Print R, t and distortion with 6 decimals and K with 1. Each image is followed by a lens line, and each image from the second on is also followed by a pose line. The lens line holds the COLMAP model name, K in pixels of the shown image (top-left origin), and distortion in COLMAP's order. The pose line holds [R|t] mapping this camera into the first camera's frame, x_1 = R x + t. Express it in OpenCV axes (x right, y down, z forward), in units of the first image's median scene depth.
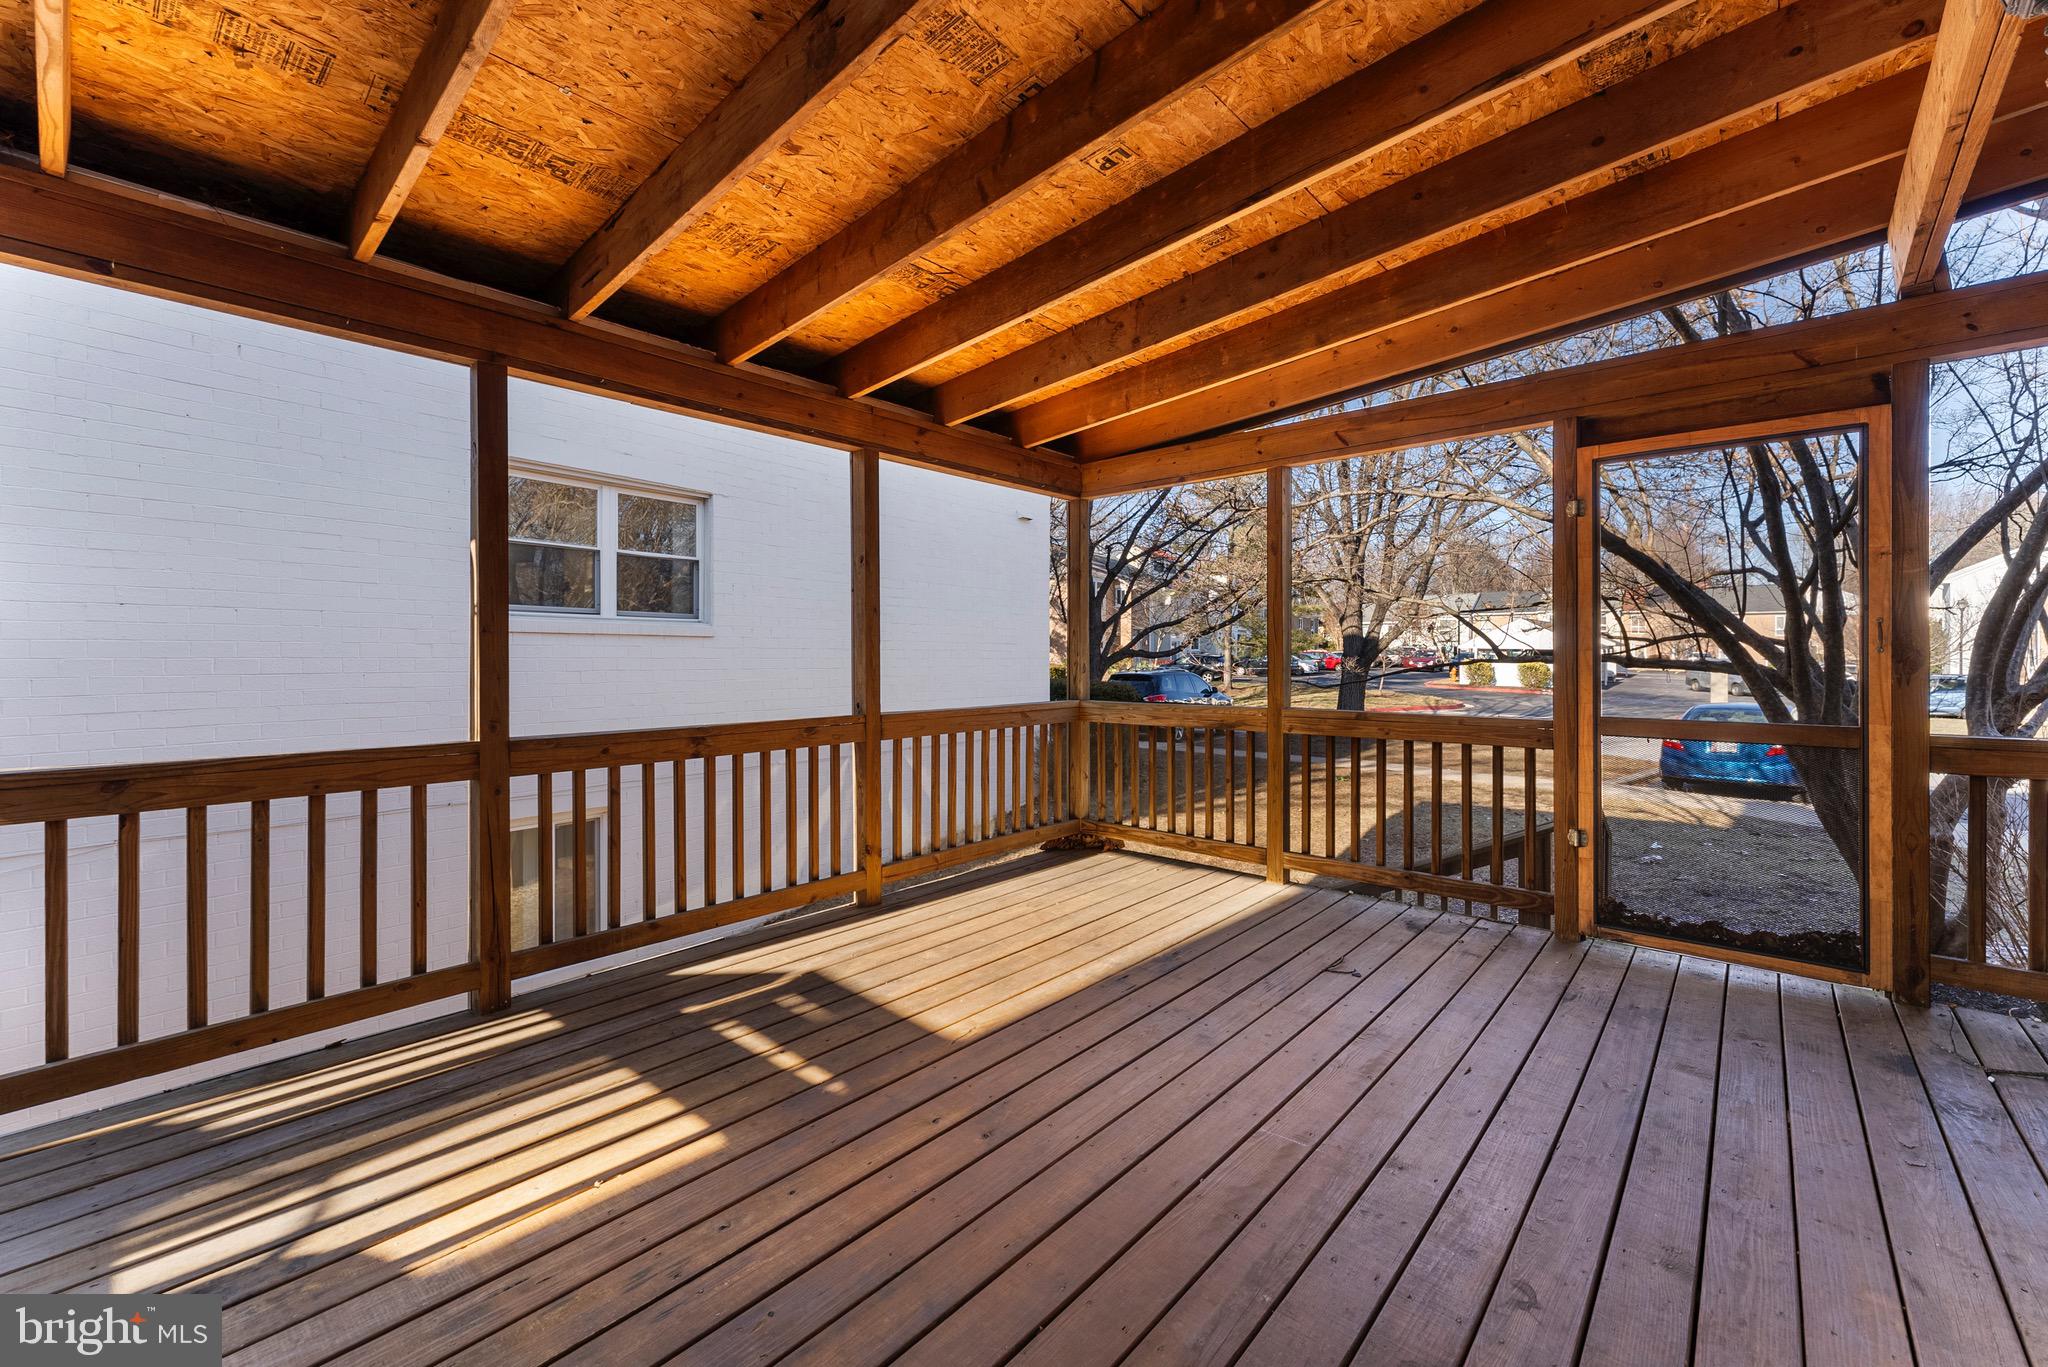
lens RADIAL K [[816.0, 0, 1024.0], [0, 816.0, 683.5], [0, 0, 1]] dist [0.000220, -0.000013]
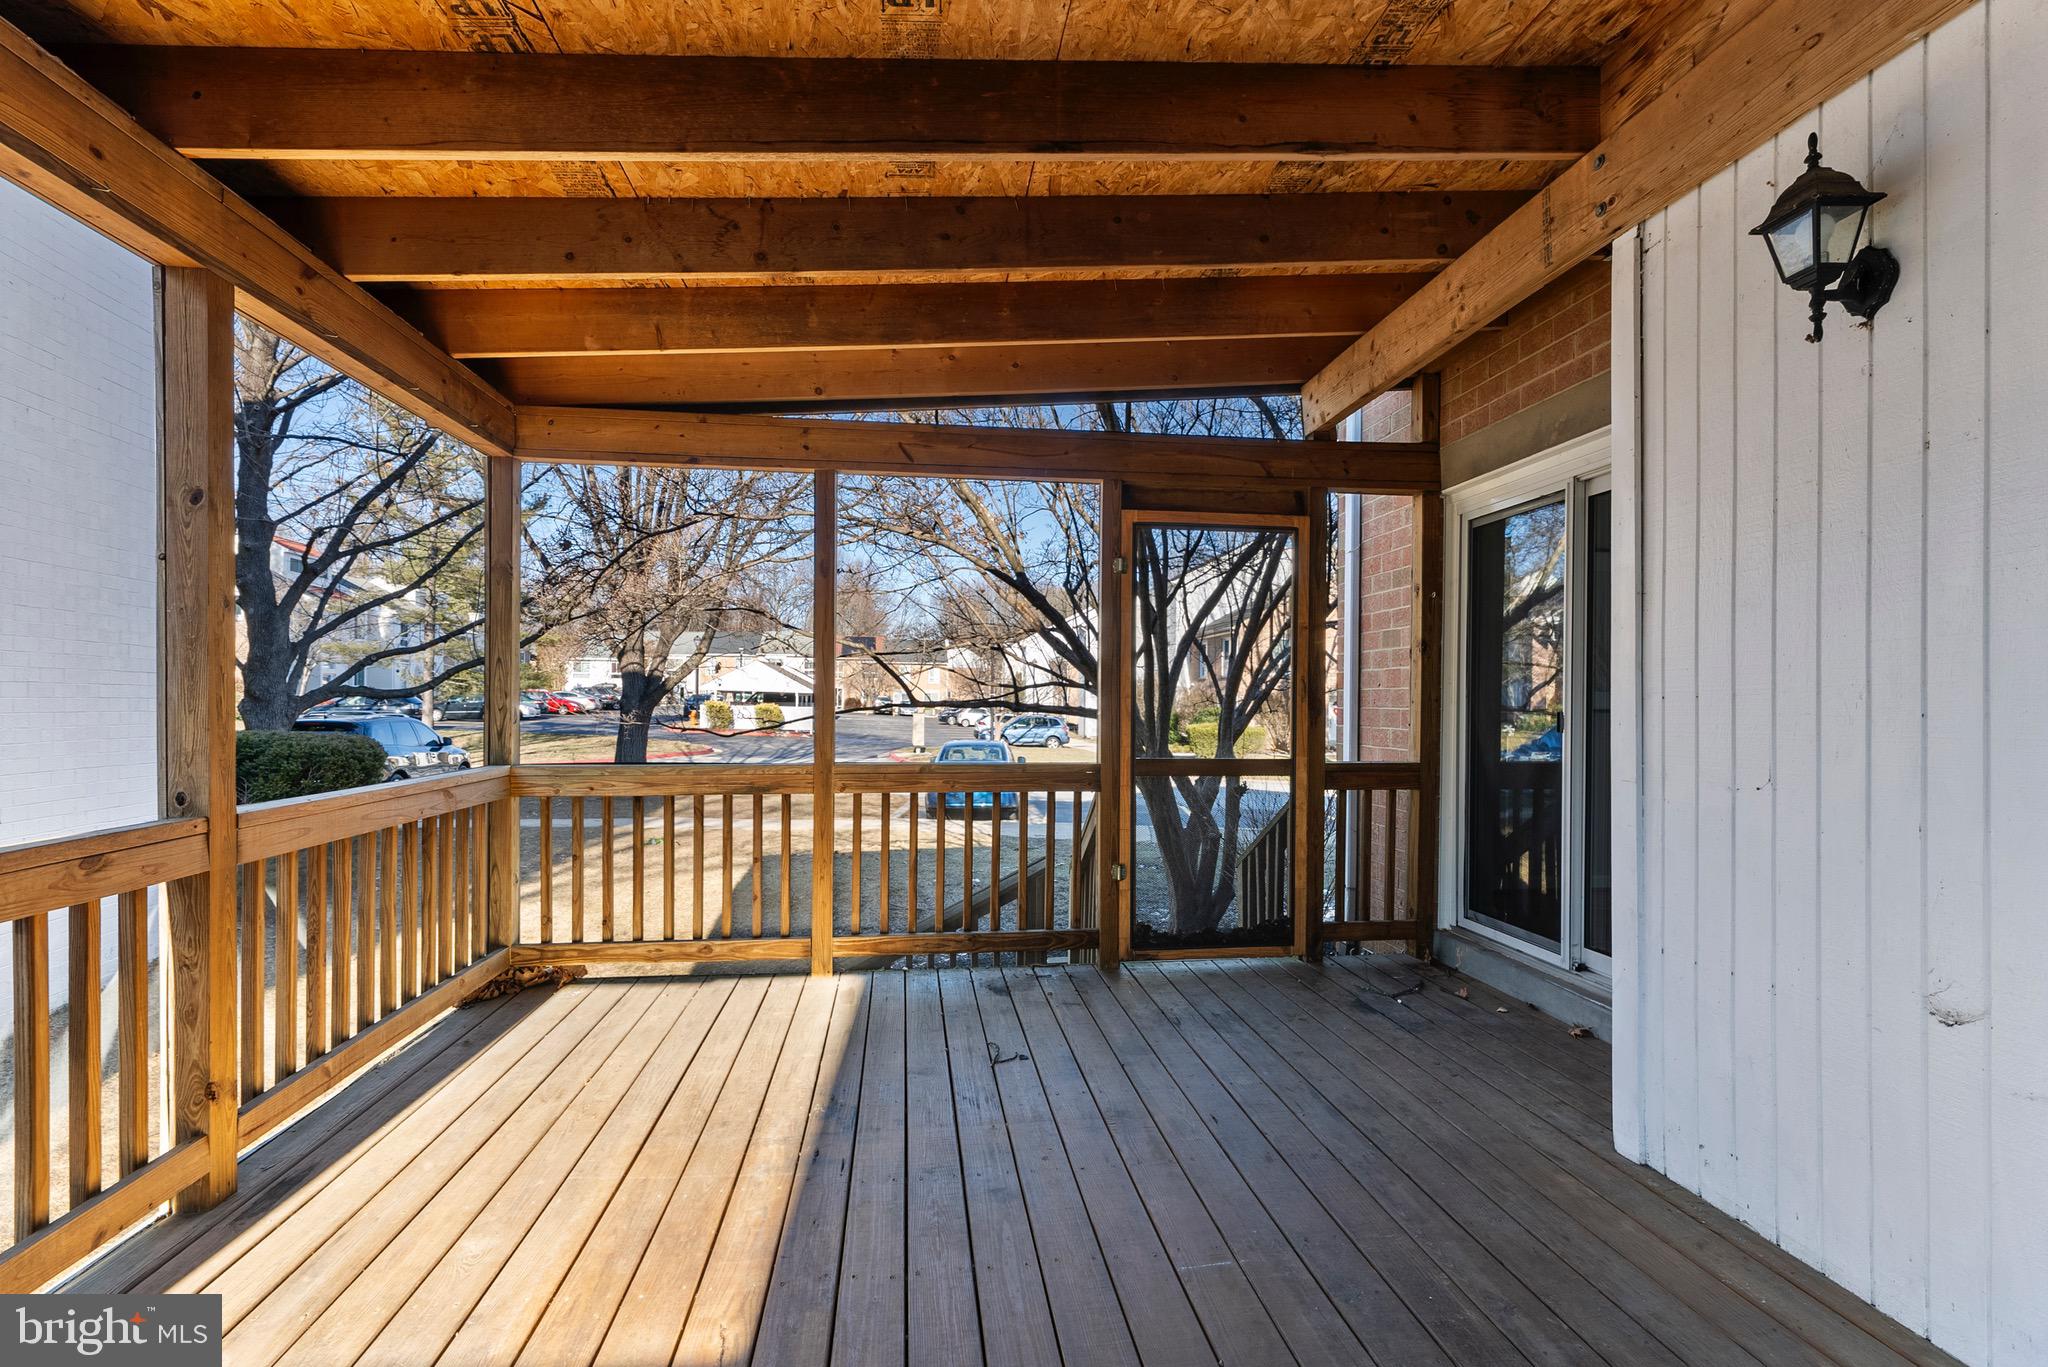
lens RADIAL K [[917.2, 0, 1019.2], [0, 917.2, 725.9], [0, 0, 1]] dist [-0.001770, -0.000294]
pose [[0.657049, -0.014440, 0.753709, -0.283296], [0.016079, 0.999858, 0.005140, -0.010644], [-0.753676, 0.008742, 0.657188, 0.272230]]
